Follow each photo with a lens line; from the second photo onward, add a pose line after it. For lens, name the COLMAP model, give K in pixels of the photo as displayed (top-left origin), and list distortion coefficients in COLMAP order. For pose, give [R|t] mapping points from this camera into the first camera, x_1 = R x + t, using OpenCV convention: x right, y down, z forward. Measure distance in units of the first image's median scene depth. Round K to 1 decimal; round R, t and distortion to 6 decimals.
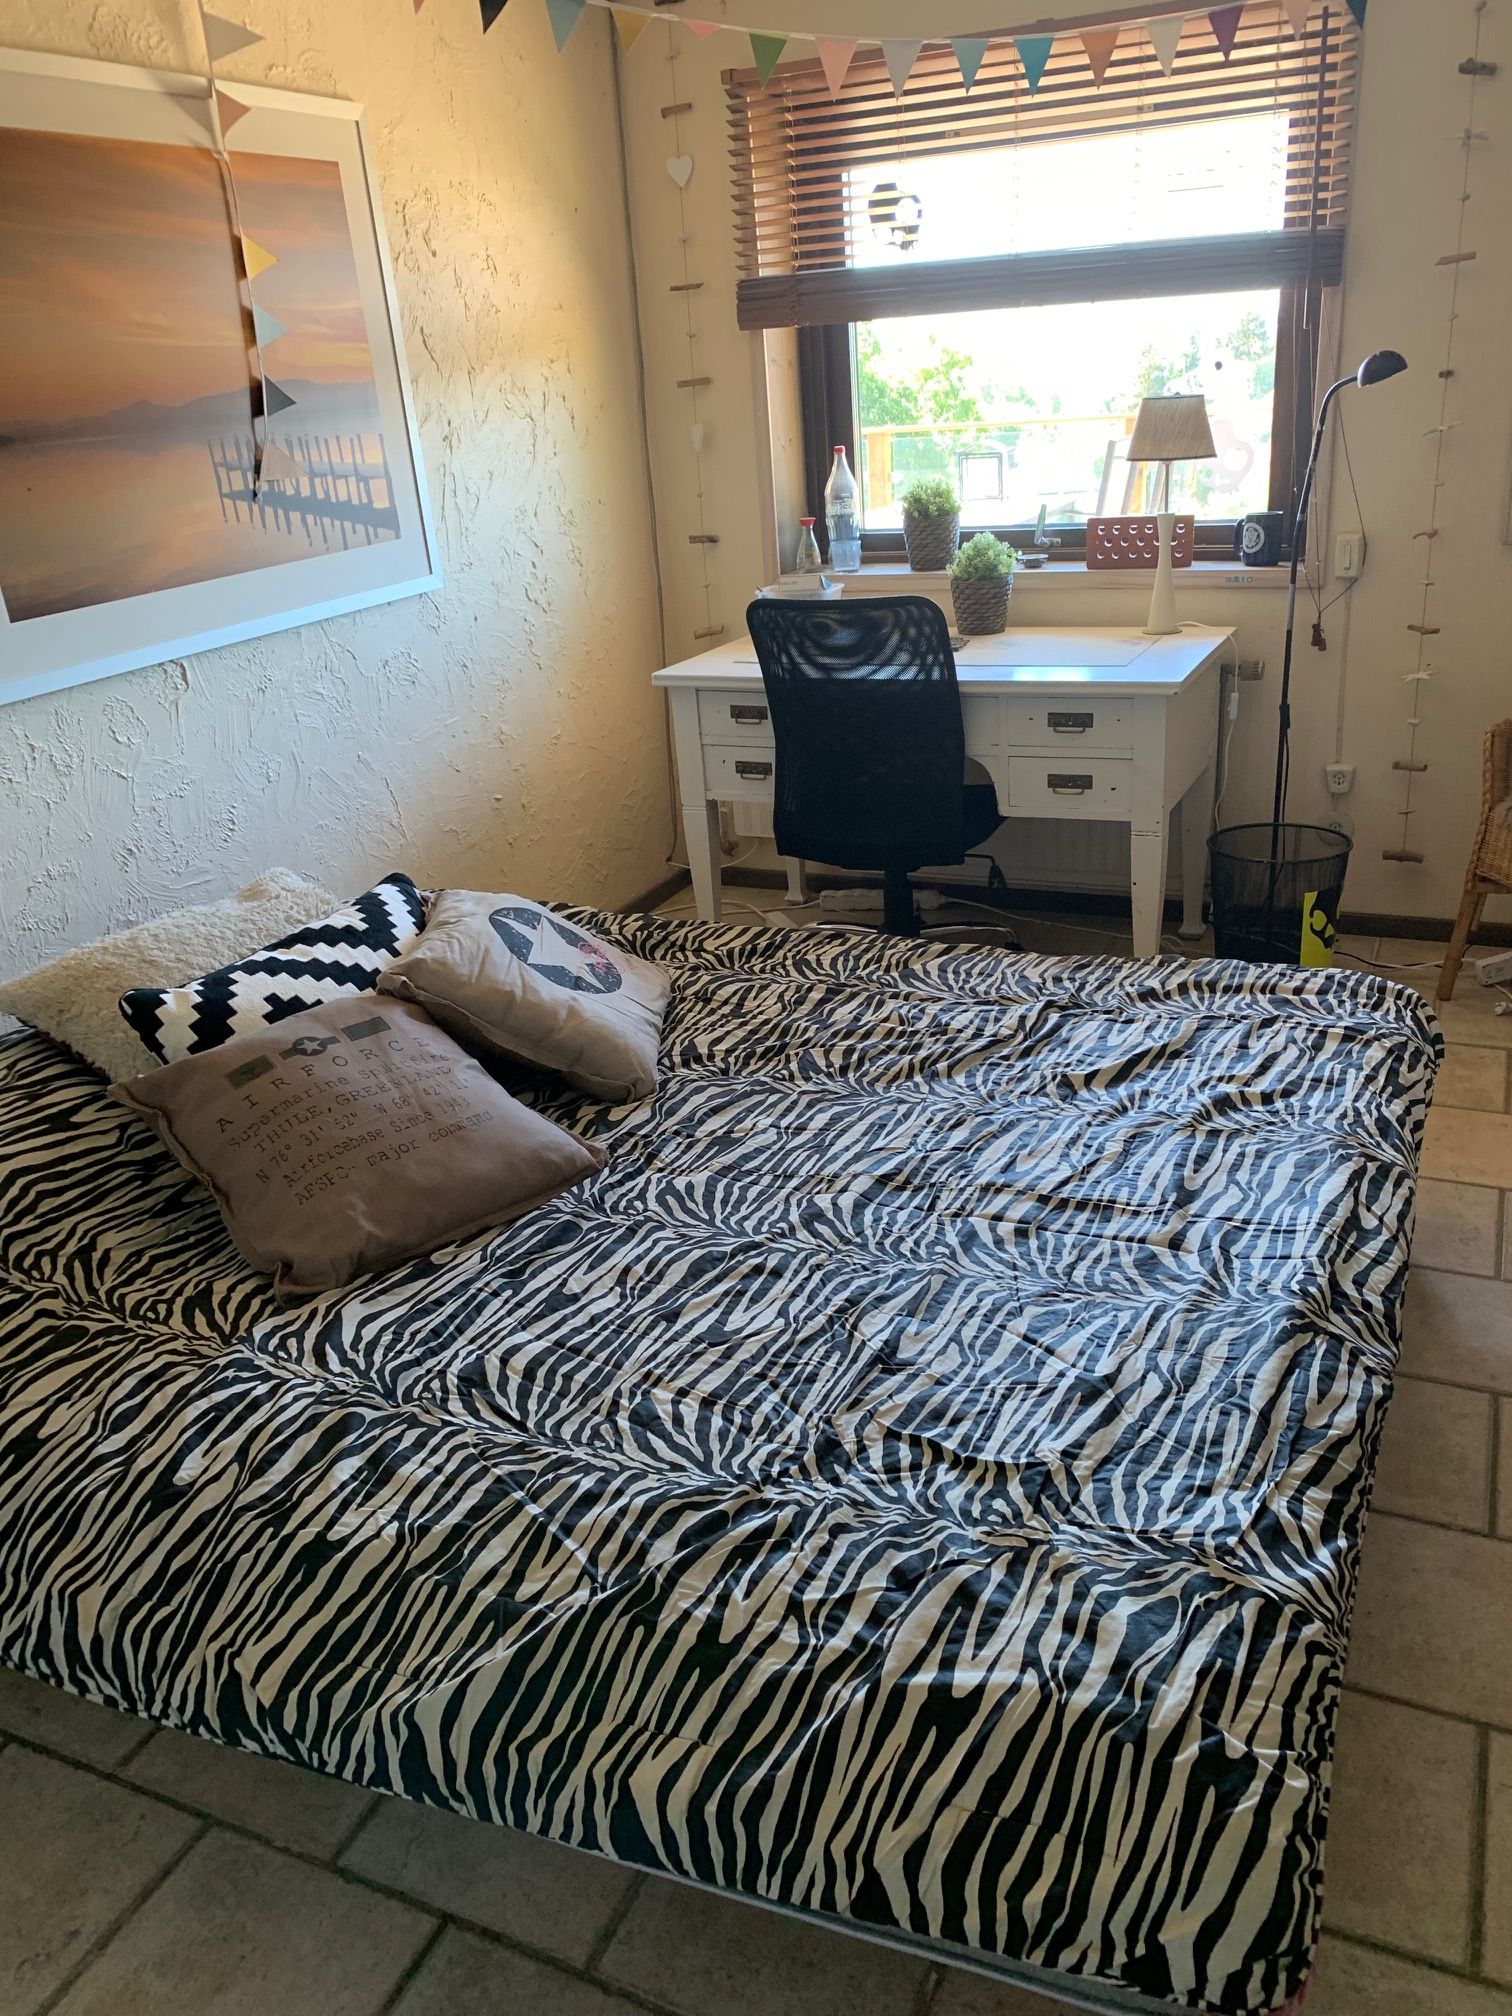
lens RADIAL K [[1502.2, 0, 756.0], [0, 1502.2, 1008.0], [0, 0, 1]] dist [0.008364, 0.002790]
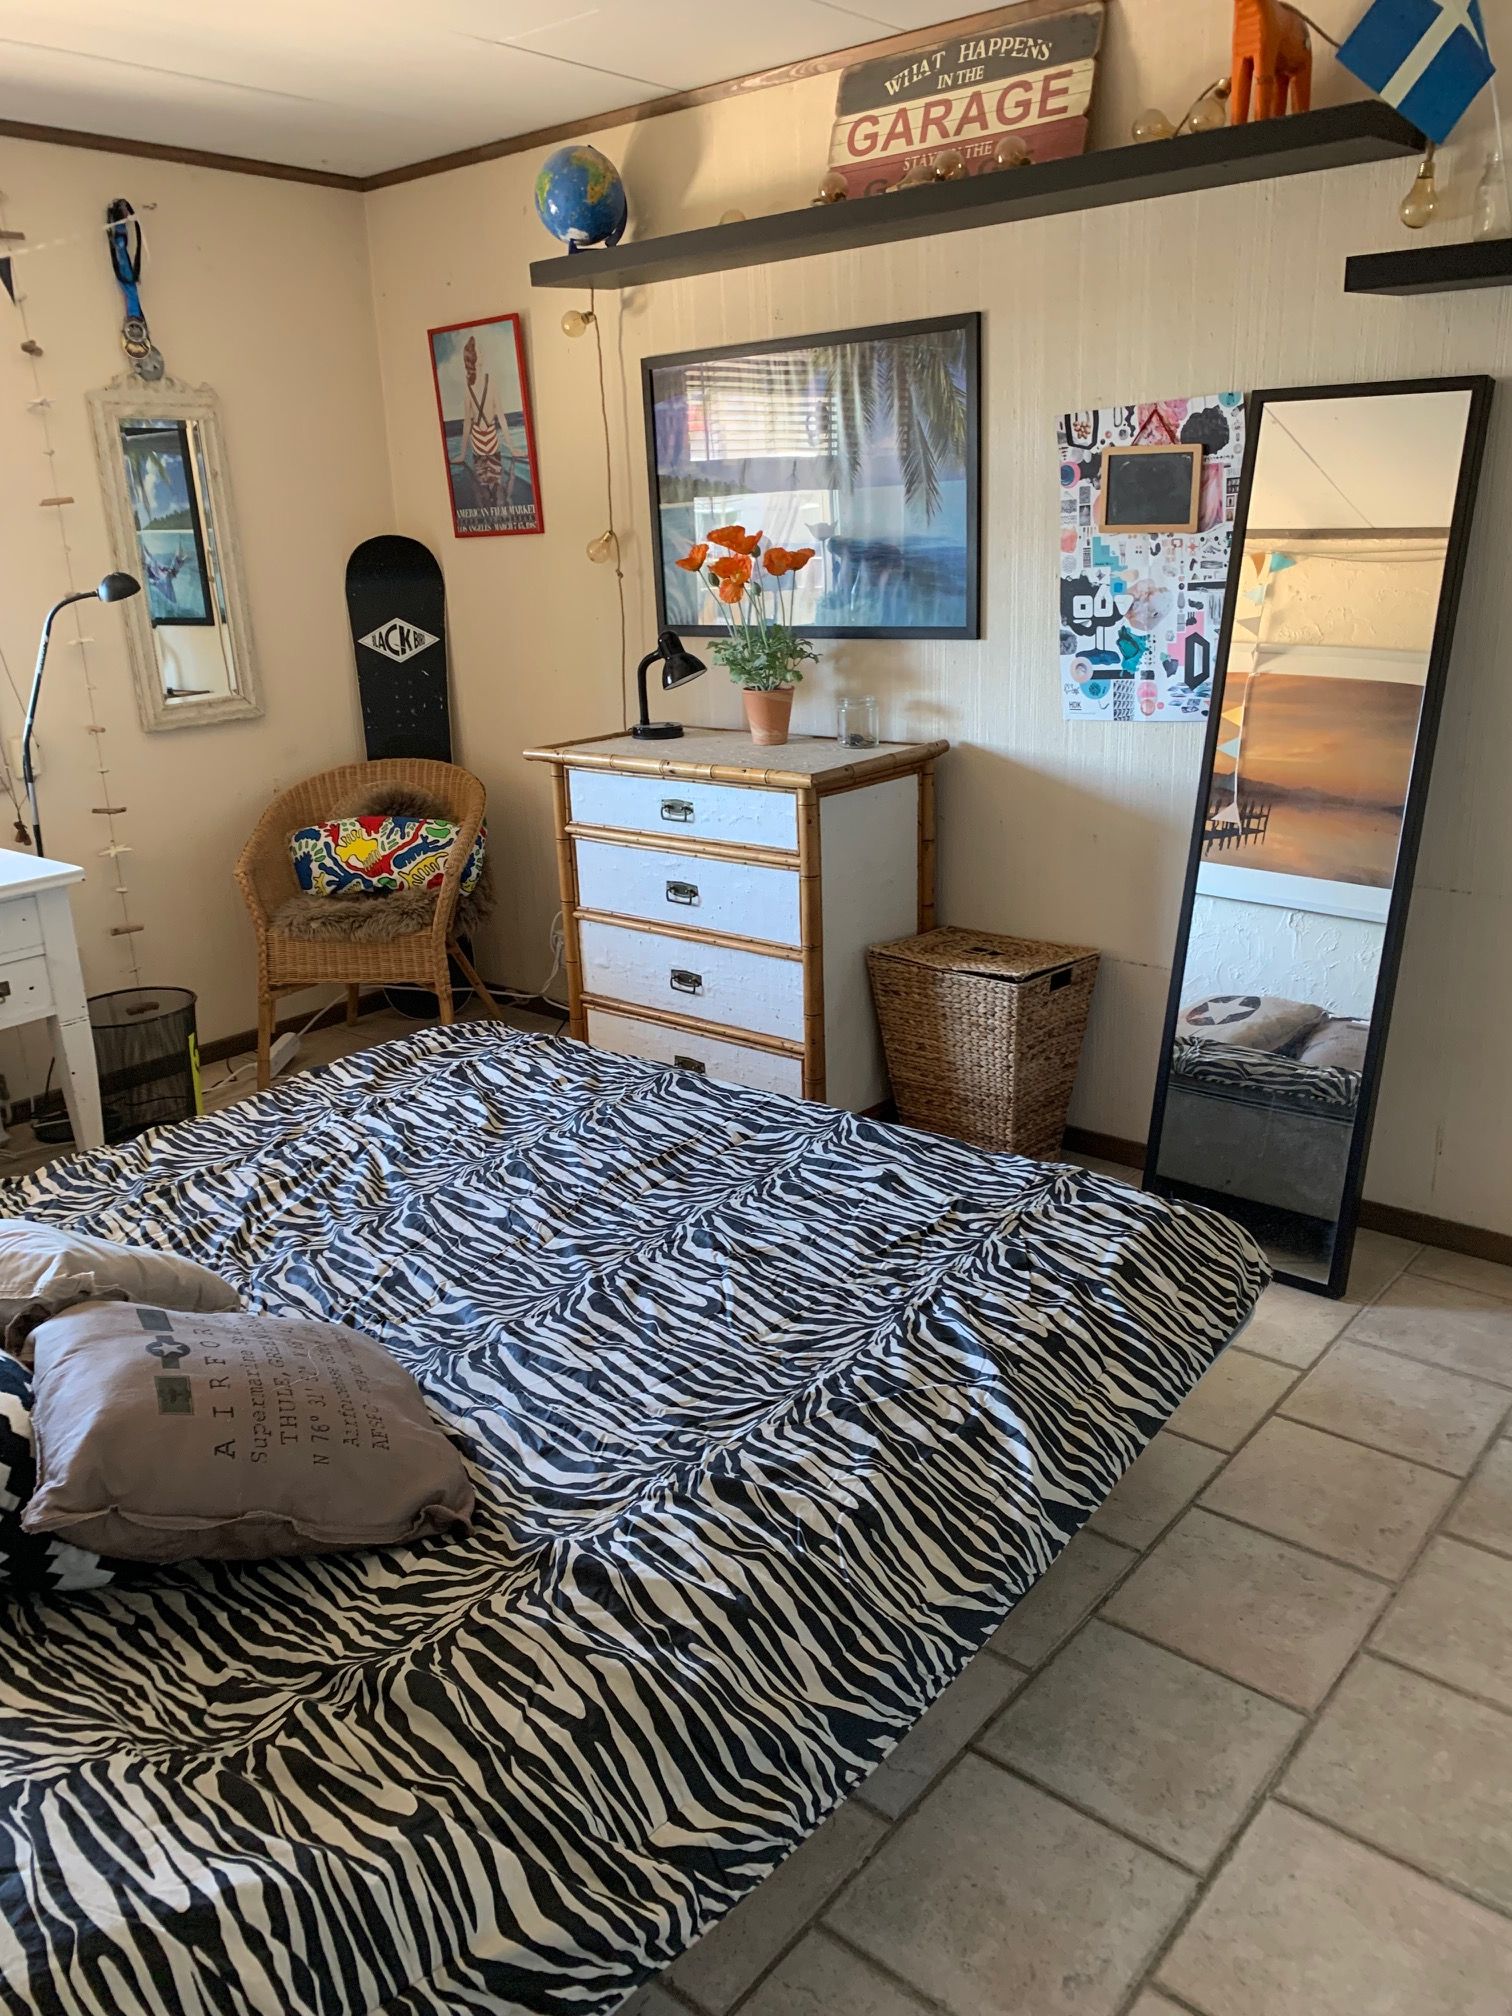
lens RADIAL K [[1526.2, 0, 756.0], [0, 1526.2, 1008.0], [0, 0, 1]] dist [0.002221, 0.001307]
pose [[0.273589, -0.242845, 0.930685, -0.867612], [0.390256, 0.912405, 0.123354, -0.110332], [-0.879118, 0.329458, 0.344396, 0.367889]]
